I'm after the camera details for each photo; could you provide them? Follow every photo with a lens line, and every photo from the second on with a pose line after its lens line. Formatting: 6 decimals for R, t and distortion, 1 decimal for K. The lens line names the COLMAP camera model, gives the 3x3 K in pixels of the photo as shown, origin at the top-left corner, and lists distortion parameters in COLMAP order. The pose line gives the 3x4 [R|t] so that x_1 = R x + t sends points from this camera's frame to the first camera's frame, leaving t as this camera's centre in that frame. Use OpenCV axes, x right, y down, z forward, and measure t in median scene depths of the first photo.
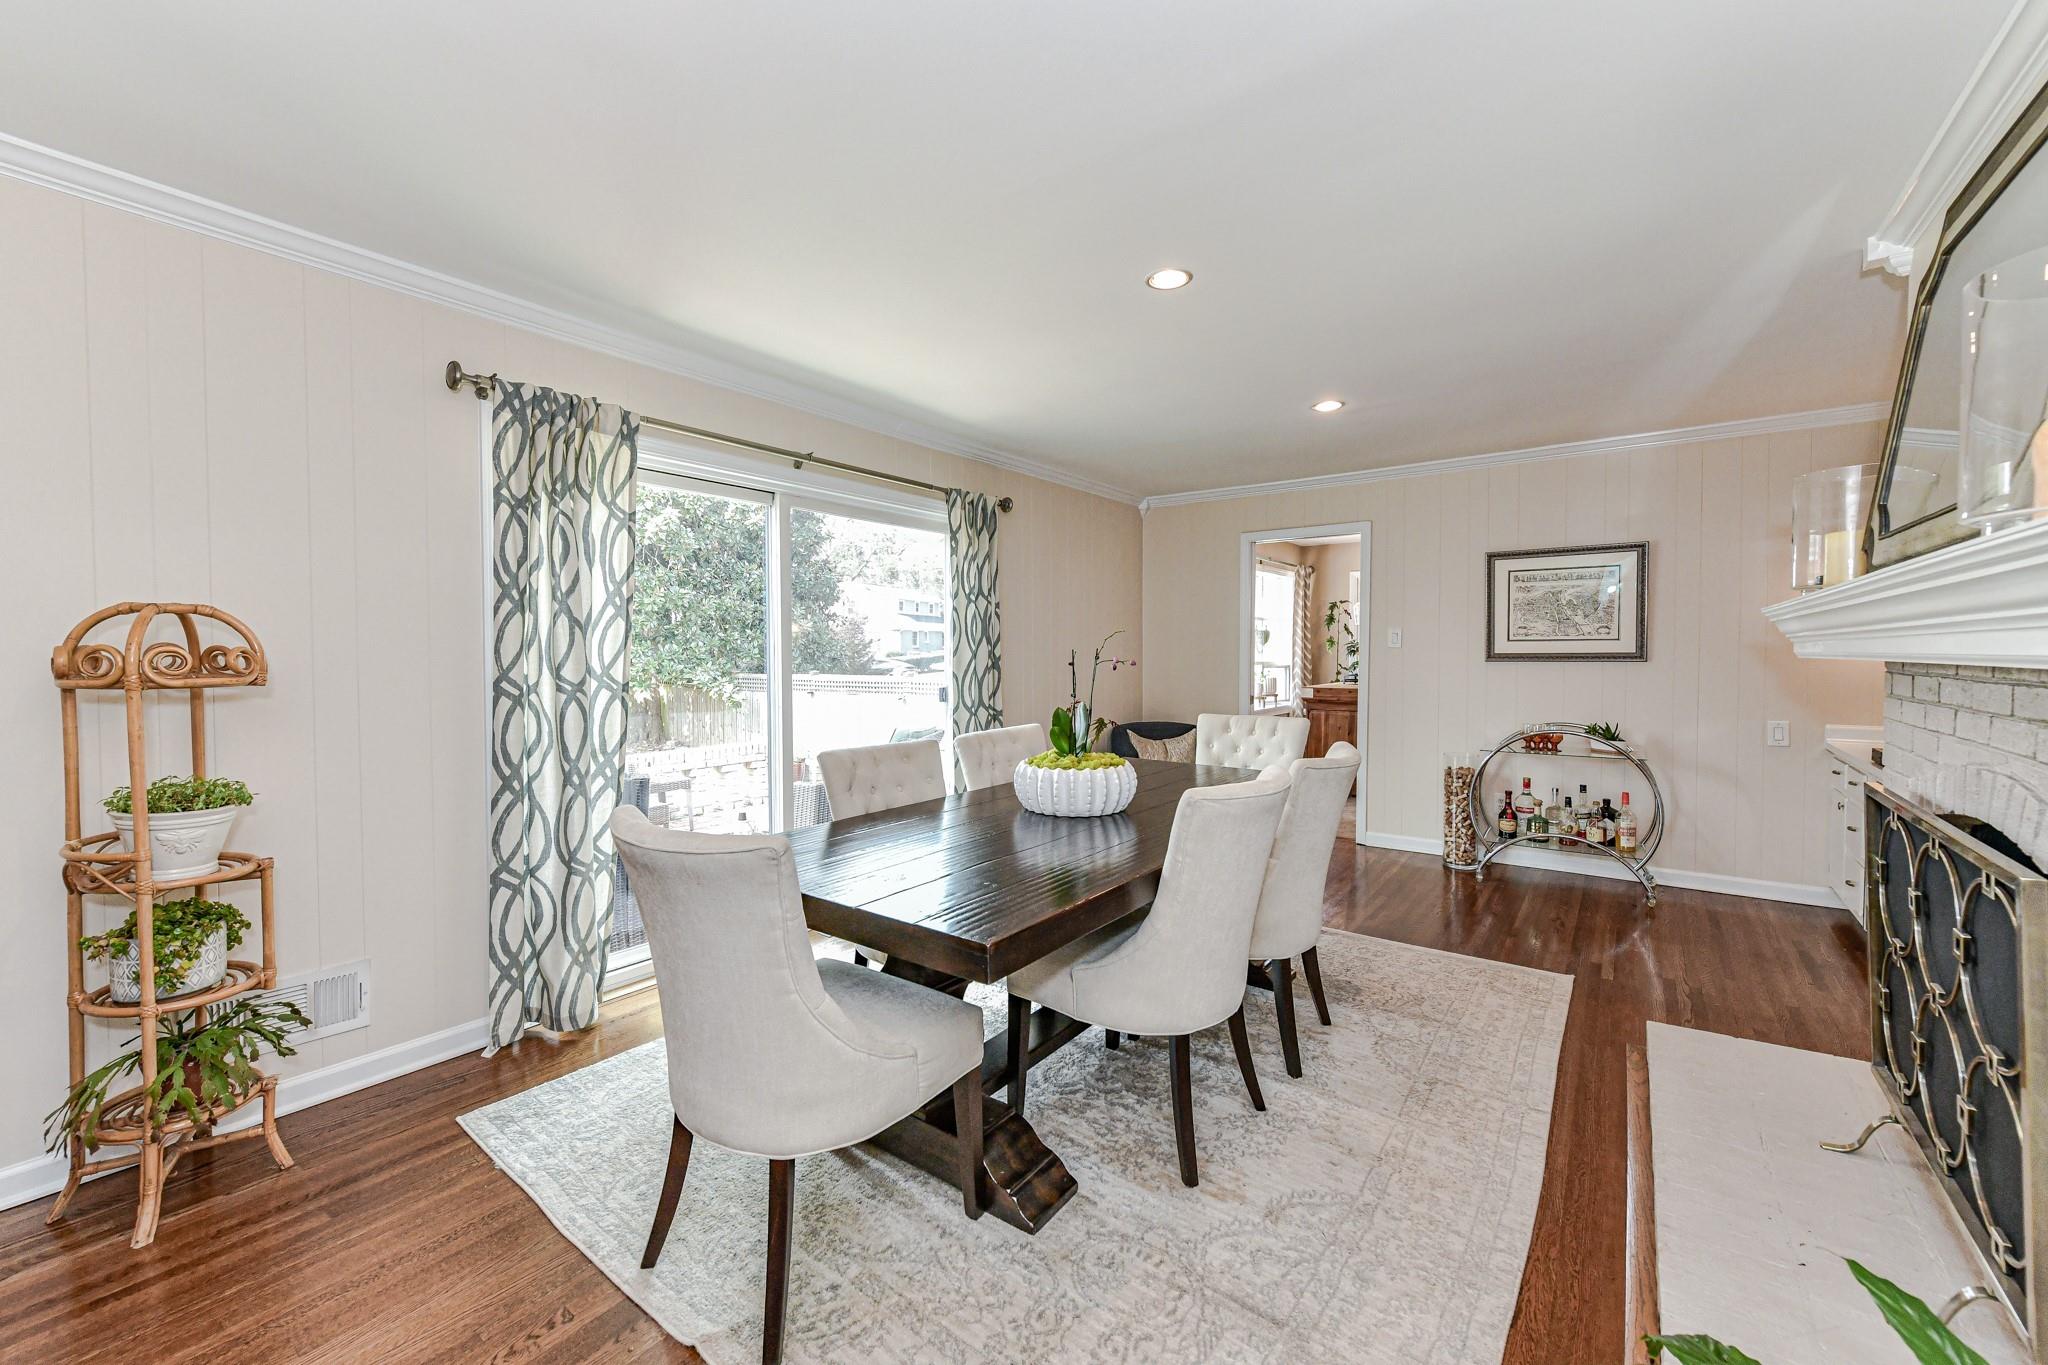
lens RADIAL K [[806.6, 0, 1012.8], [0, 806.6, 670.5], [0, 0, 1]] dist [0.004381, -0.001033]
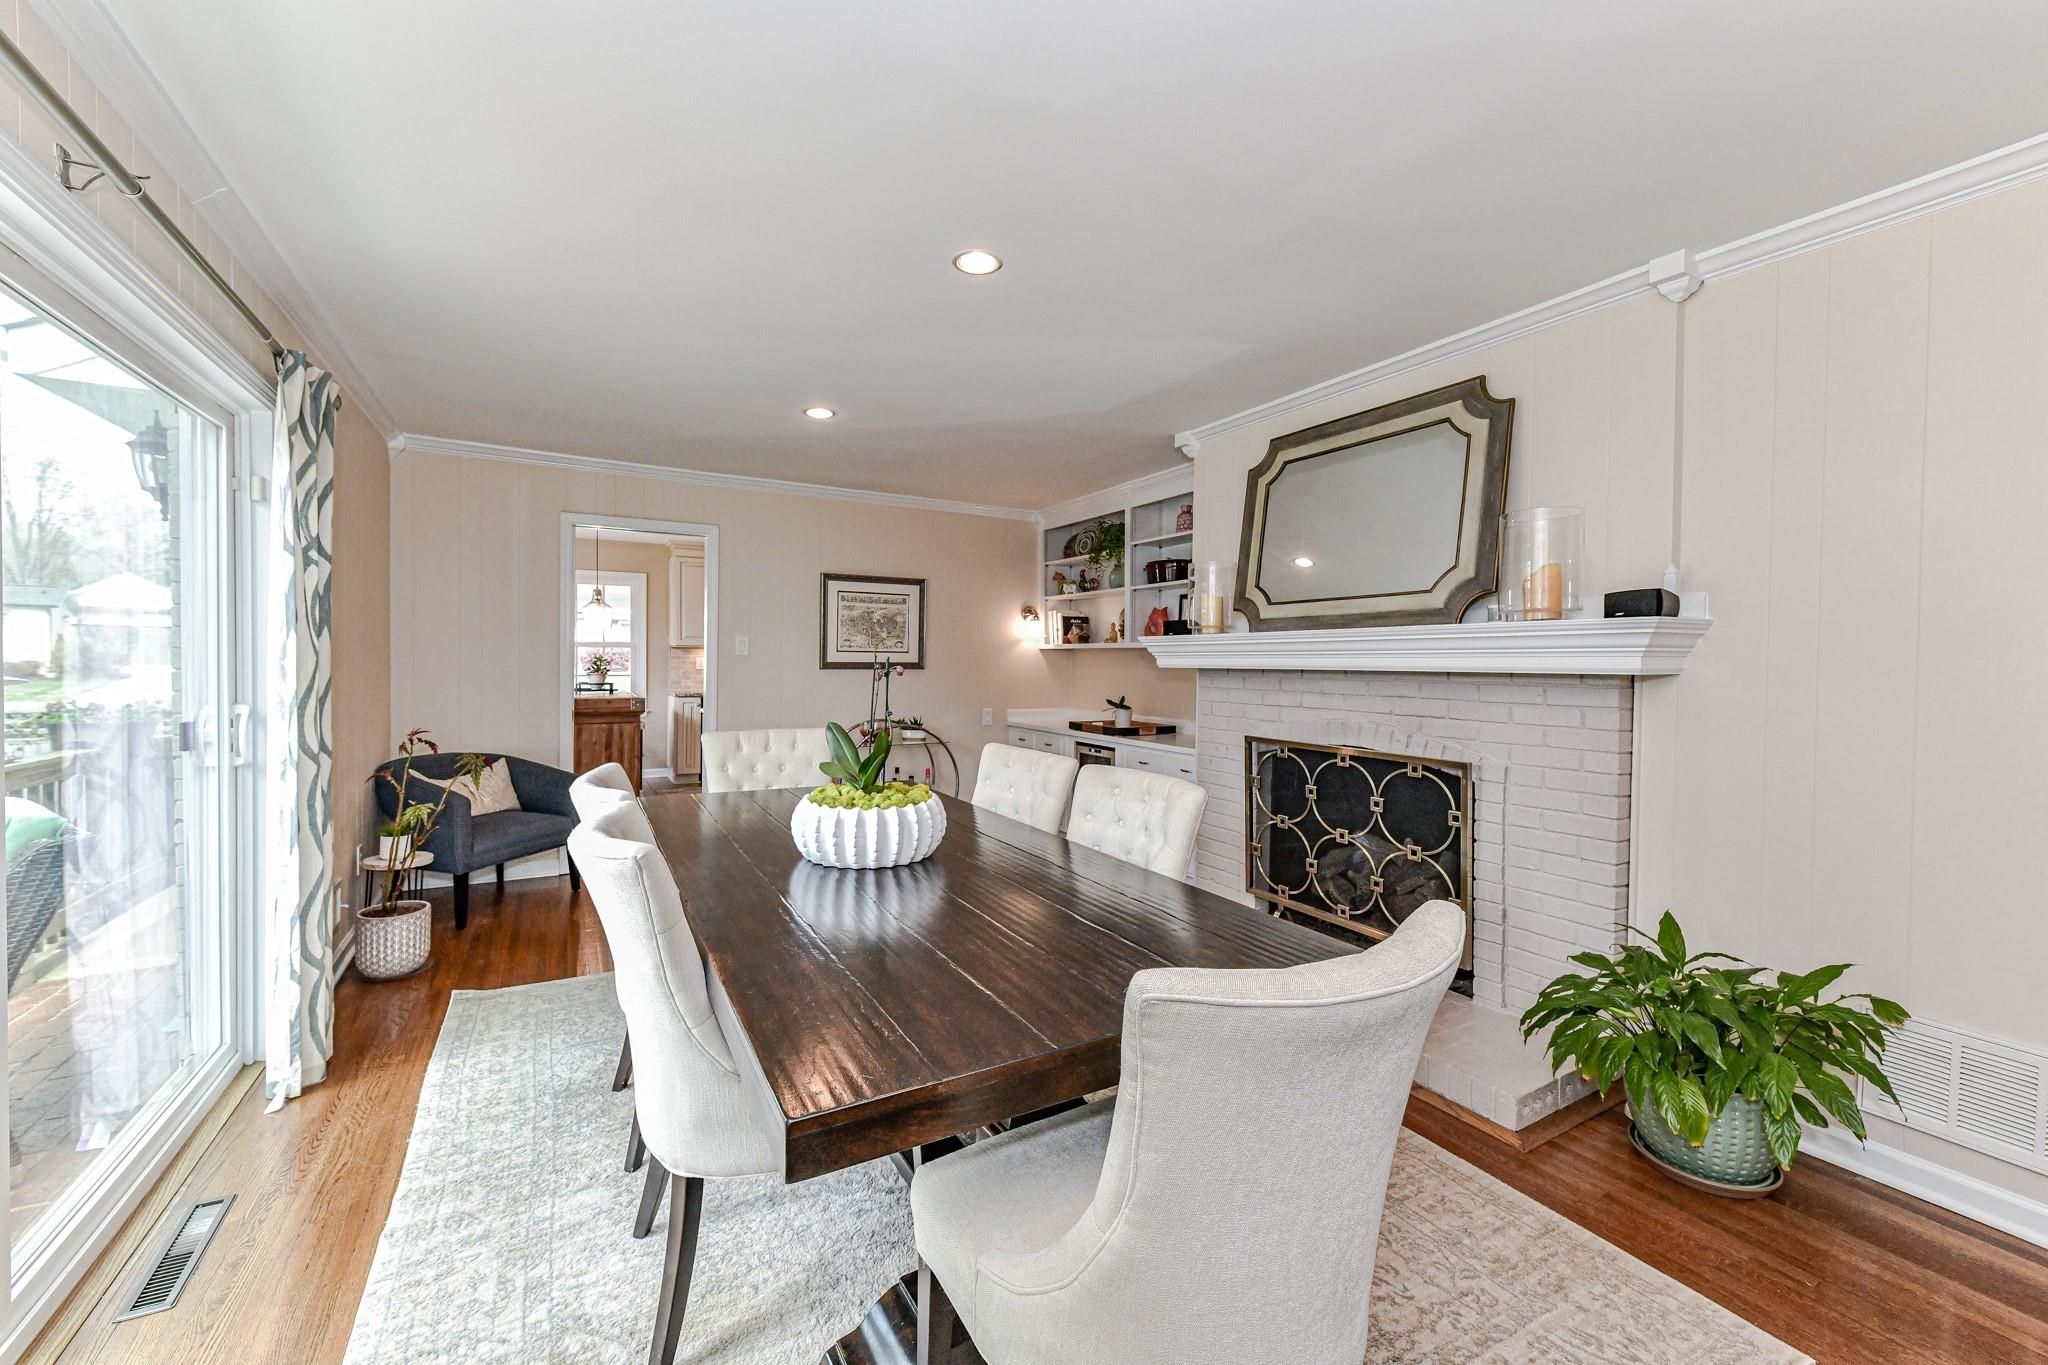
lens RADIAL K [[806.6, 0, 1037.4], [0, 806.6, 674.2], [0, 0, 1]] dist [0.004381, -0.001033]
pose [[0.374373, -0.007470, 0.927248, -0.372032], [0.012430, 0.999918, 0.003036, -0.004524], [-0.927195, 0.010389, 0.374435, 0.328913]]
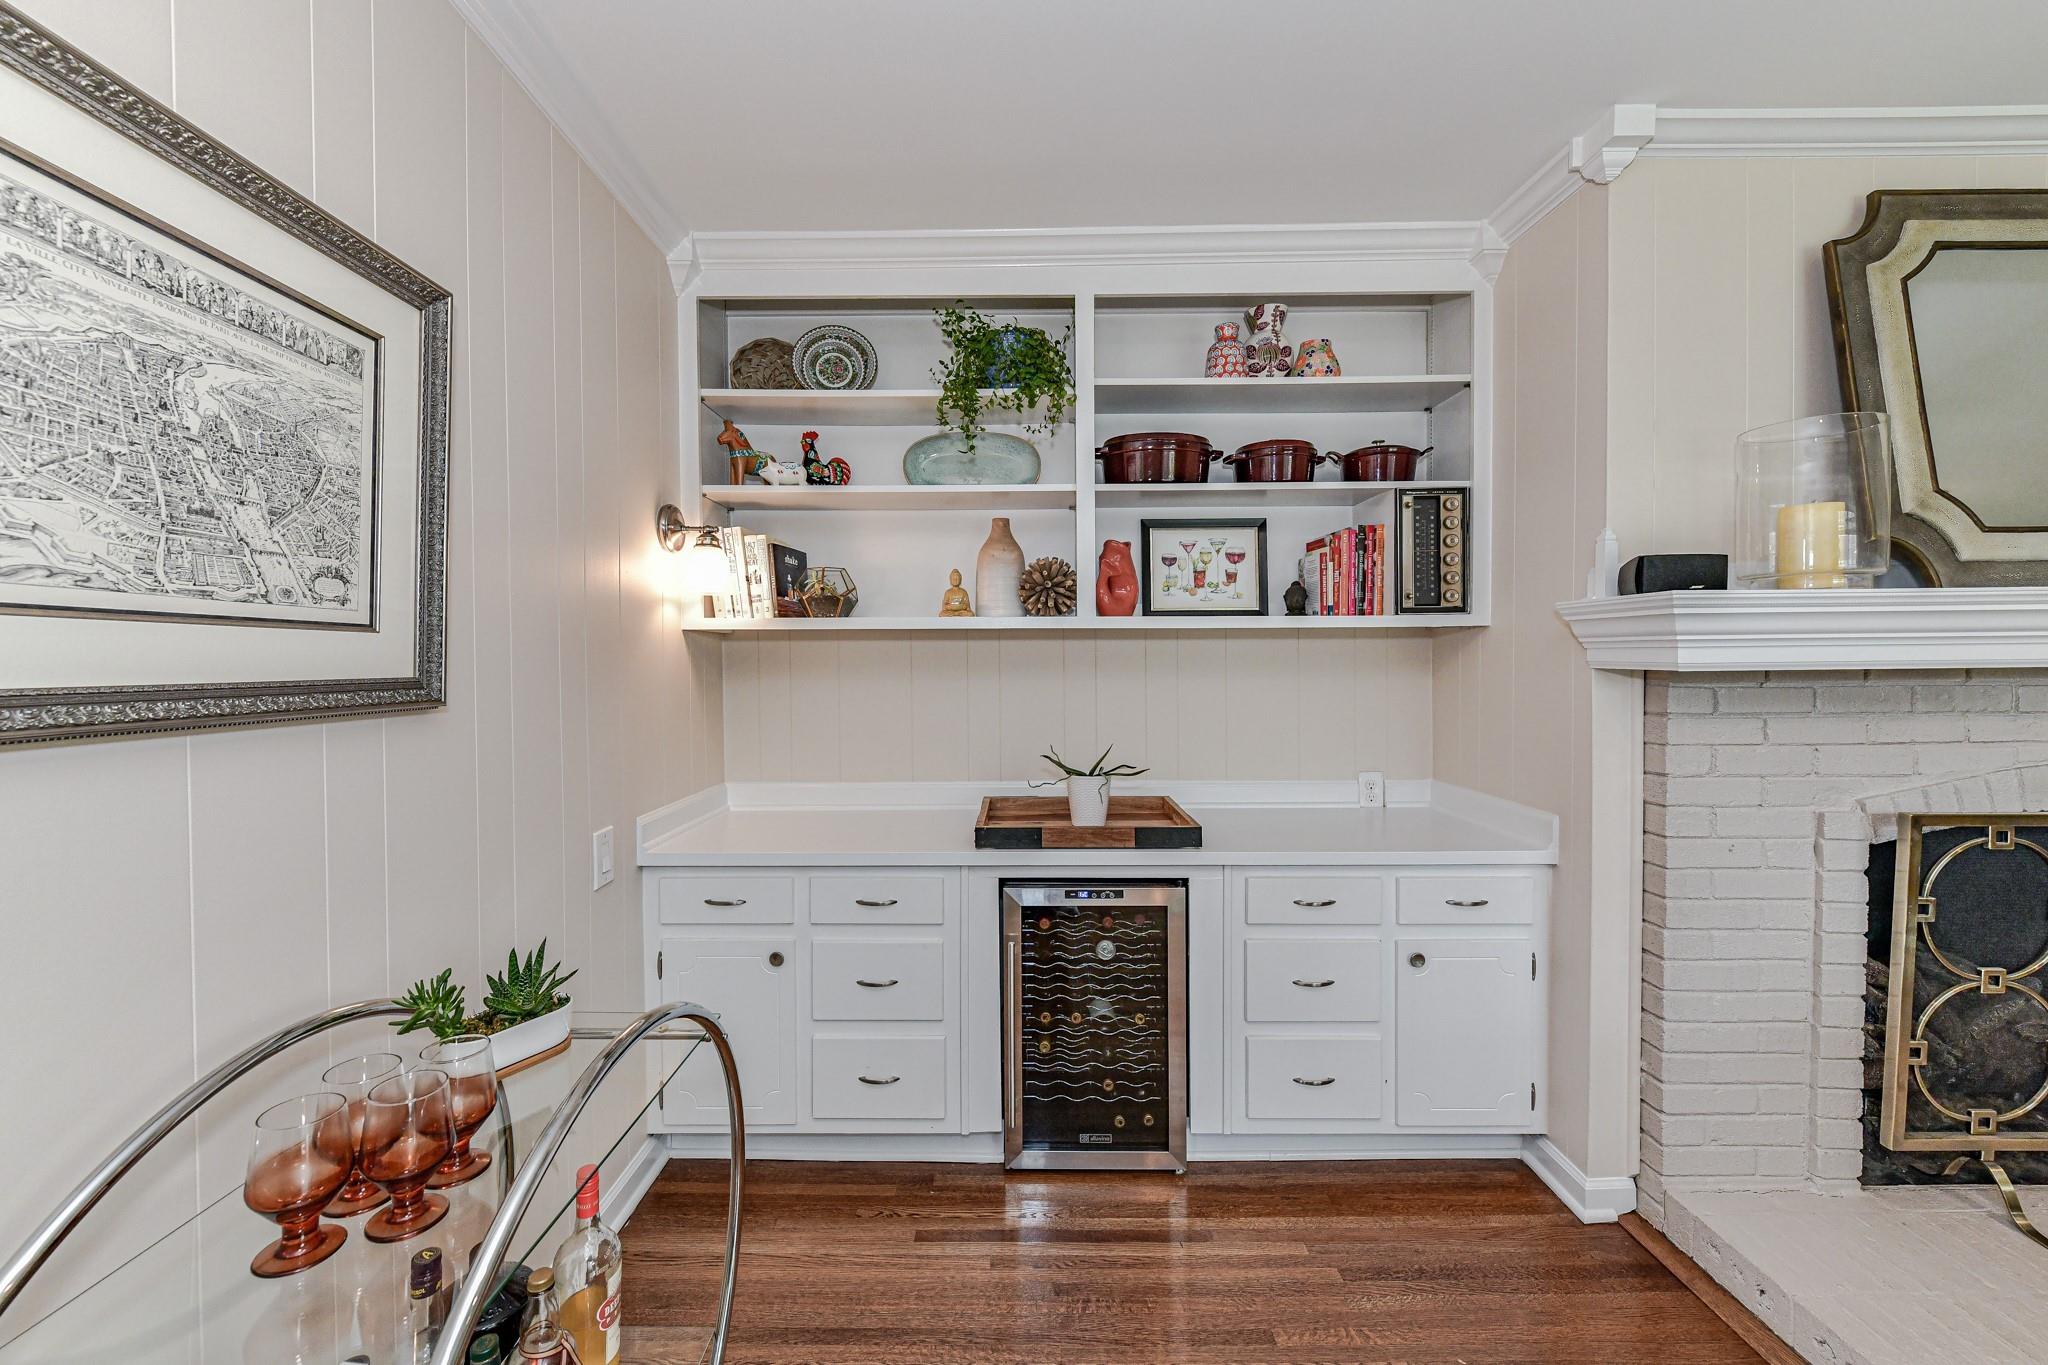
lens RADIAL K [[806.6, 0, 1022.8], [0, 806.6, 675.7], [0, 0, 1]] dist [0.004381, -0.001033]
pose [[-0.605005, -0.003832, 0.796212, 0.422458], [0.029742, 0.999182, 0.027408, -0.024044], [-0.795666, 0.040263, -0.604396, 0.999784]]
